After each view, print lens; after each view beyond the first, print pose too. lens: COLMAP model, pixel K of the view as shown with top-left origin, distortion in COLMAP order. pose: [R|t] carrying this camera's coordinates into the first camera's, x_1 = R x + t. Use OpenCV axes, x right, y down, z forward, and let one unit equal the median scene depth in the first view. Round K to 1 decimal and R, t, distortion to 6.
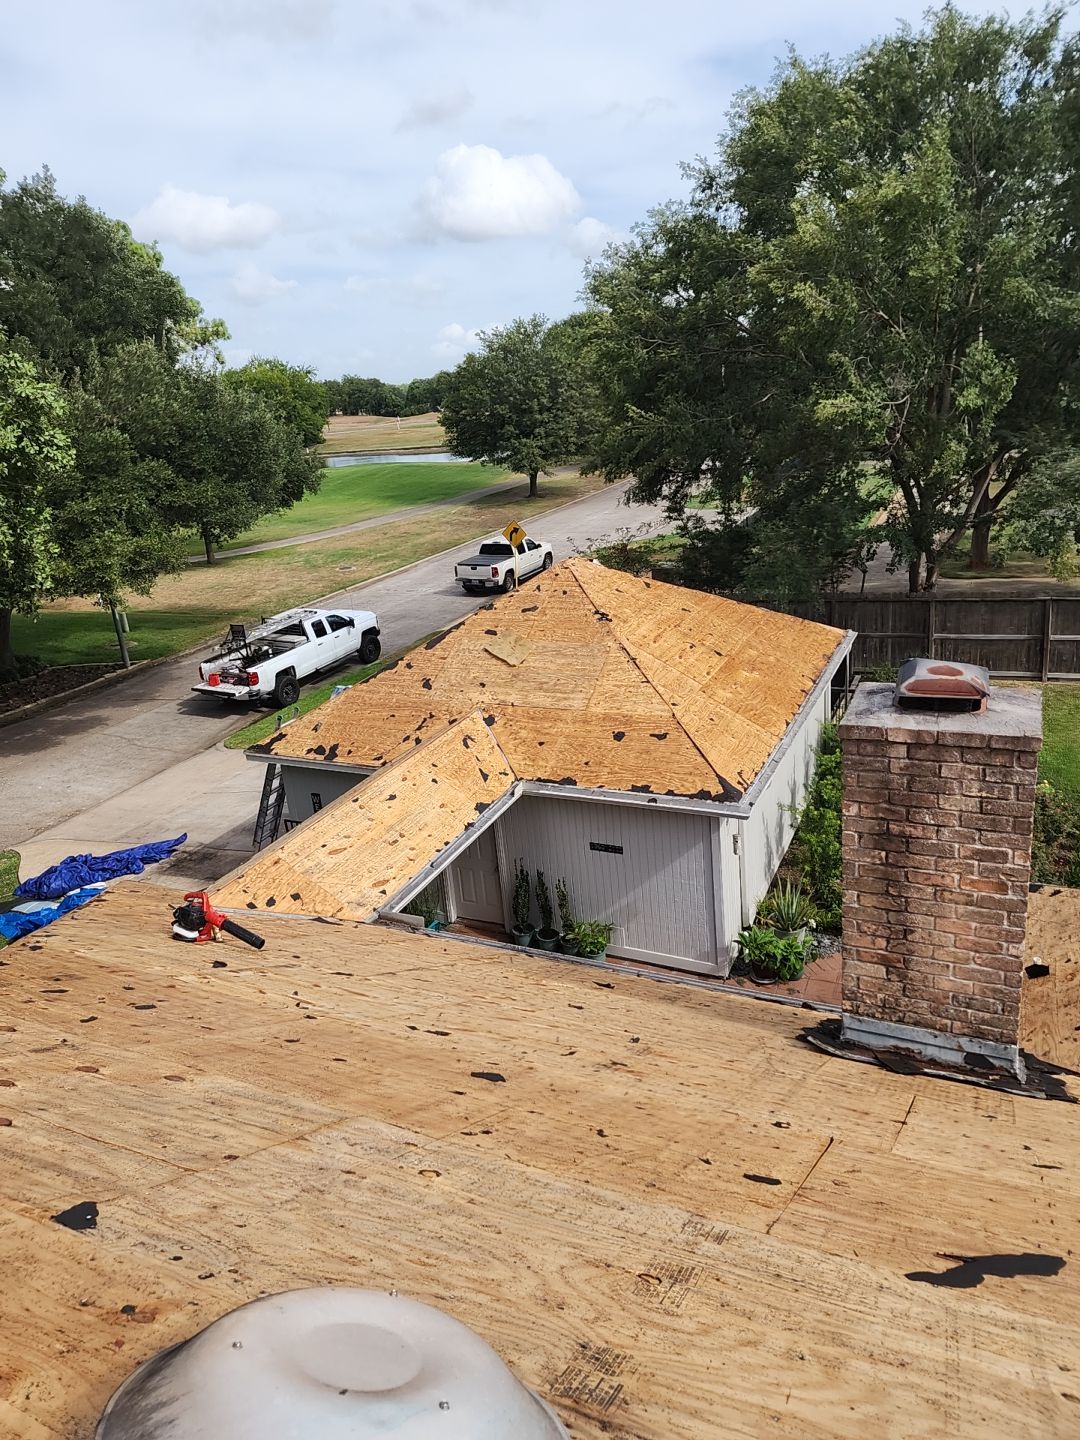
lens RADIAL K [[1053.1, 0, 536.6], [0, 1053.1, 660.9], [0, 0, 1]] dist [0.086918, -0.003493]
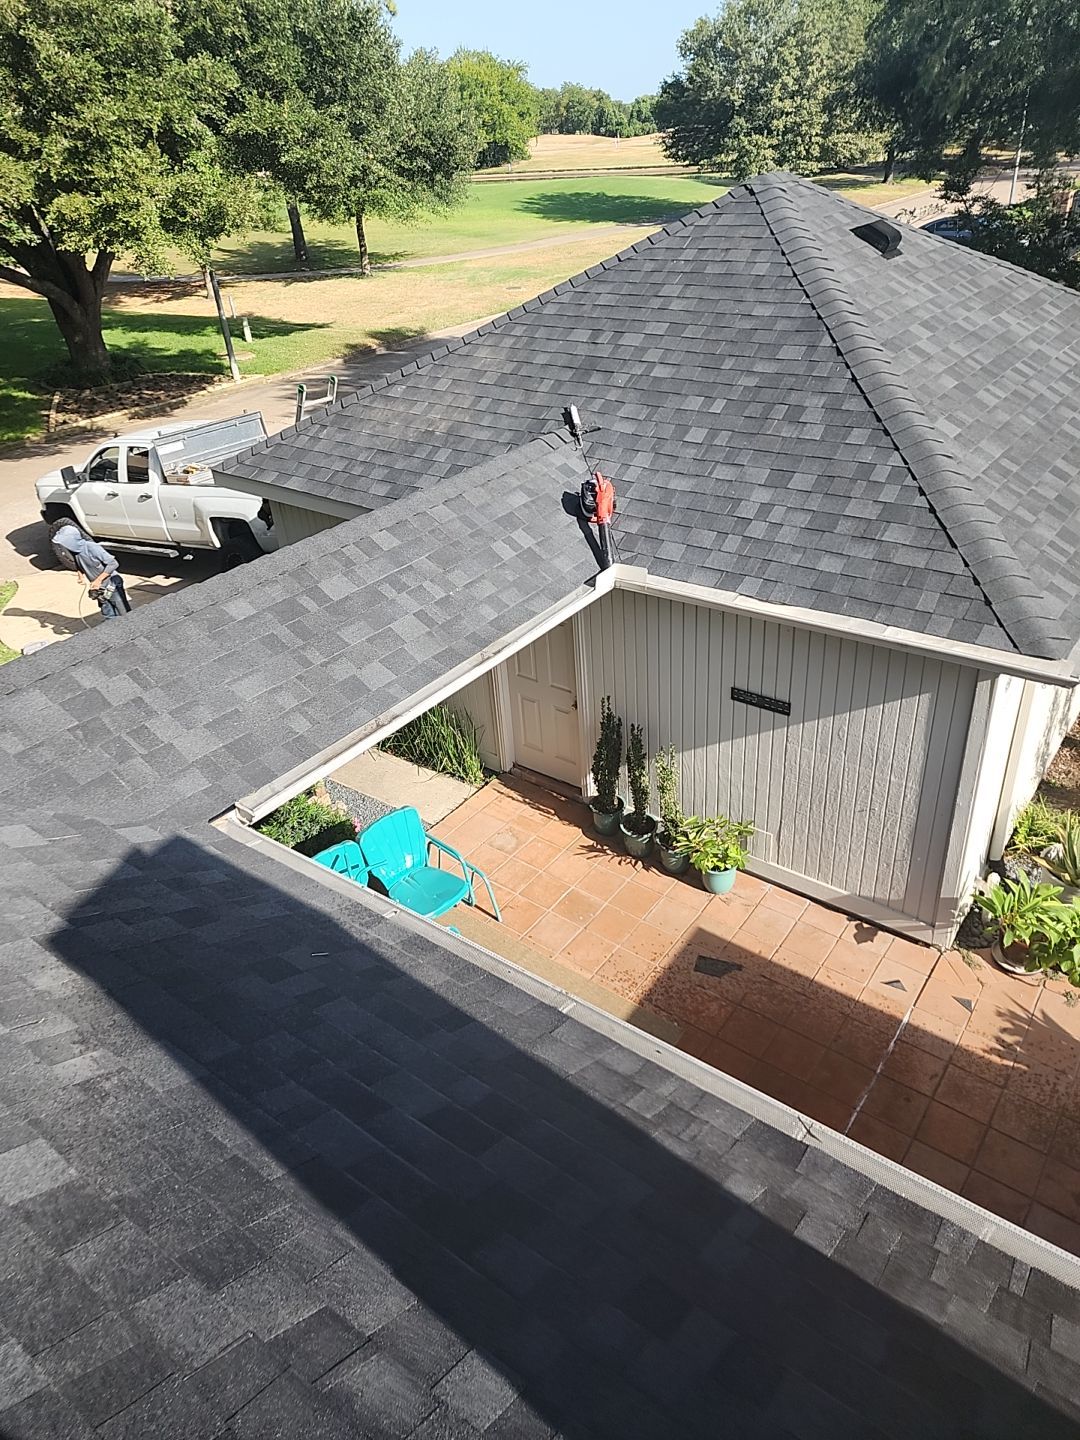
lens RADIAL K [[979.2, 0, 540.0], [0, 979.2, 720.0], [0, 0, 1]] dist [0.060312, -0.044354]
pose [[0.977467, 0.129063, -0.167033, 0.011622], [-0.078474, 0.956771, 0.280056, 0.014812], [0.195958, -0.260638, 0.945341, 0.140806]]
